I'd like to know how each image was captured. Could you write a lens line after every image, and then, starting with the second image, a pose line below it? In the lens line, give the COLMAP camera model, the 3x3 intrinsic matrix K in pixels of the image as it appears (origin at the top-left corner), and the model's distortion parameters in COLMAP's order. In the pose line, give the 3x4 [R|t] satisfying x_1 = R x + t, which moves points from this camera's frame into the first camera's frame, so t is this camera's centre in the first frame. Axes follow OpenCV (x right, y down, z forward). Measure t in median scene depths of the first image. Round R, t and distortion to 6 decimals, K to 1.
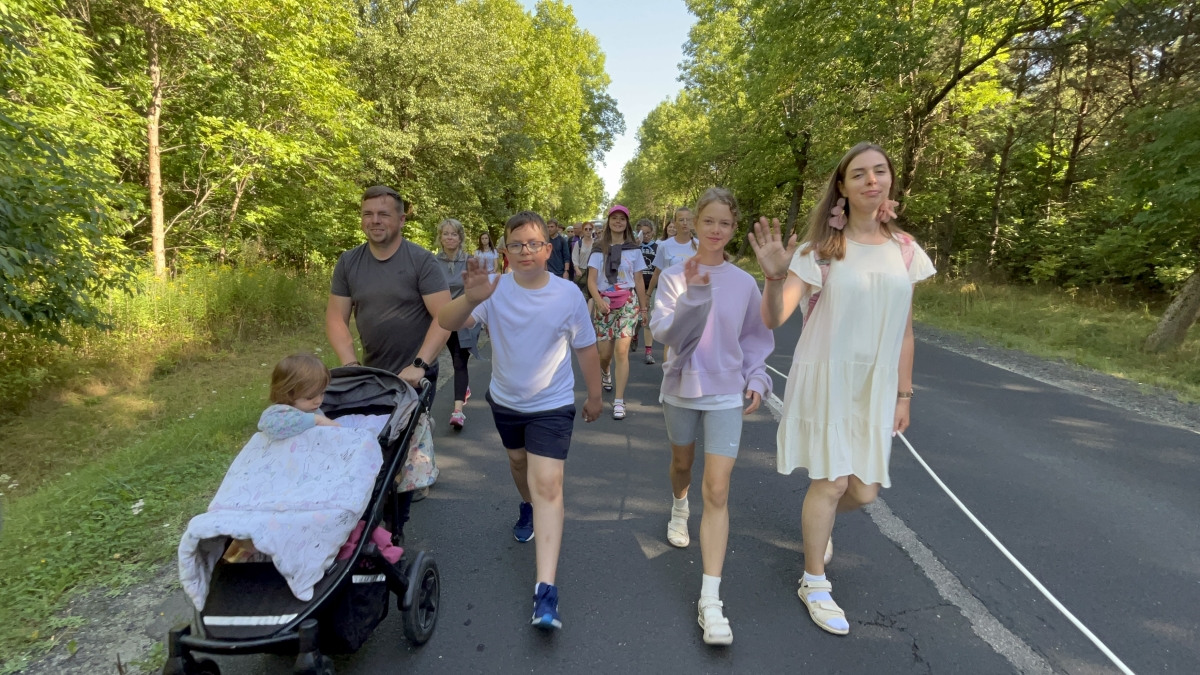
lens RADIAL K [[569.9, 0, 596.2], [0, 569.9, 338.9], [0, 0, 1]] dist [-0.002921, -0.000723]
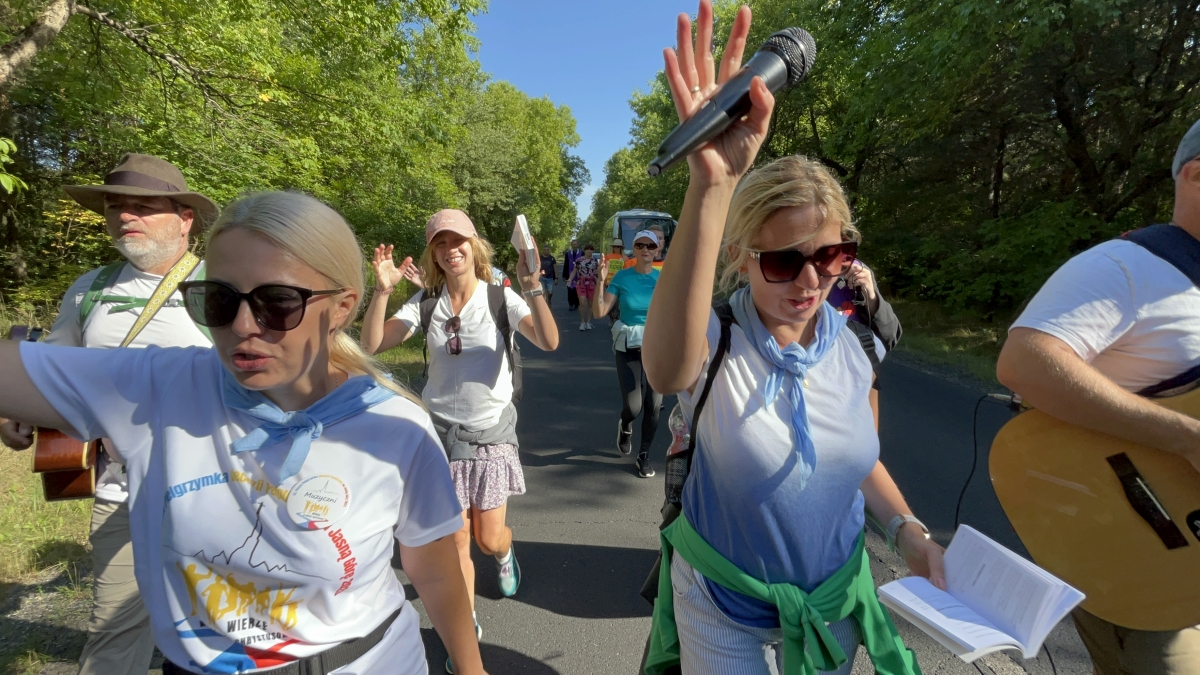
lens RADIAL K [[569.9, 0, 598.4], [0, 569.9, 340.8], [0, 0, 1]] dist [-0.002921, -0.000723]
pose [[0.998751, -0.006177, 0.049583, -0.002730], [0.007711, 0.999496, -0.030809, 0.084135], [-0.049368, 0.031153, 0.998295, -0.460097]]
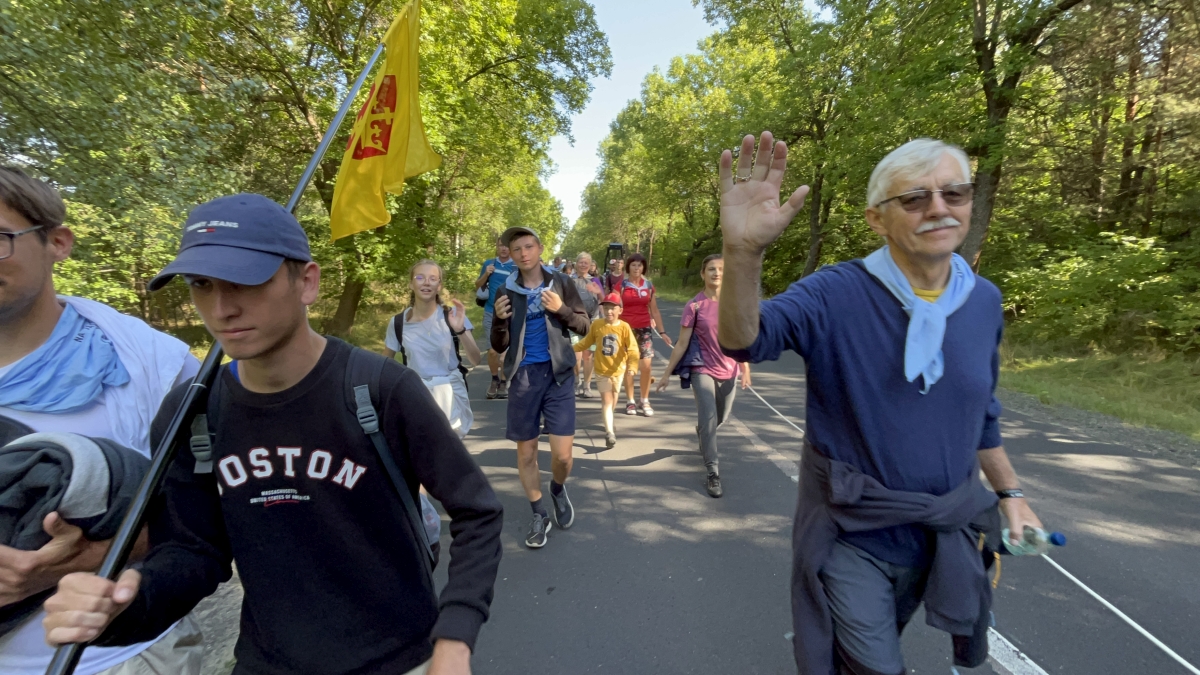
lens RADIAL K [[569.9, 0, 600.8], [0, 569.9, 337.0], [0, 0, 1]] dist [-0.002921, -0.000723]
pose [[0.996369, -0.029015, 0.080039, -0.007136], [0.033695, 0.997762, -0.057757, -0.111326], [-0.078184, 0.060244, 0.995117, 0.583586]]
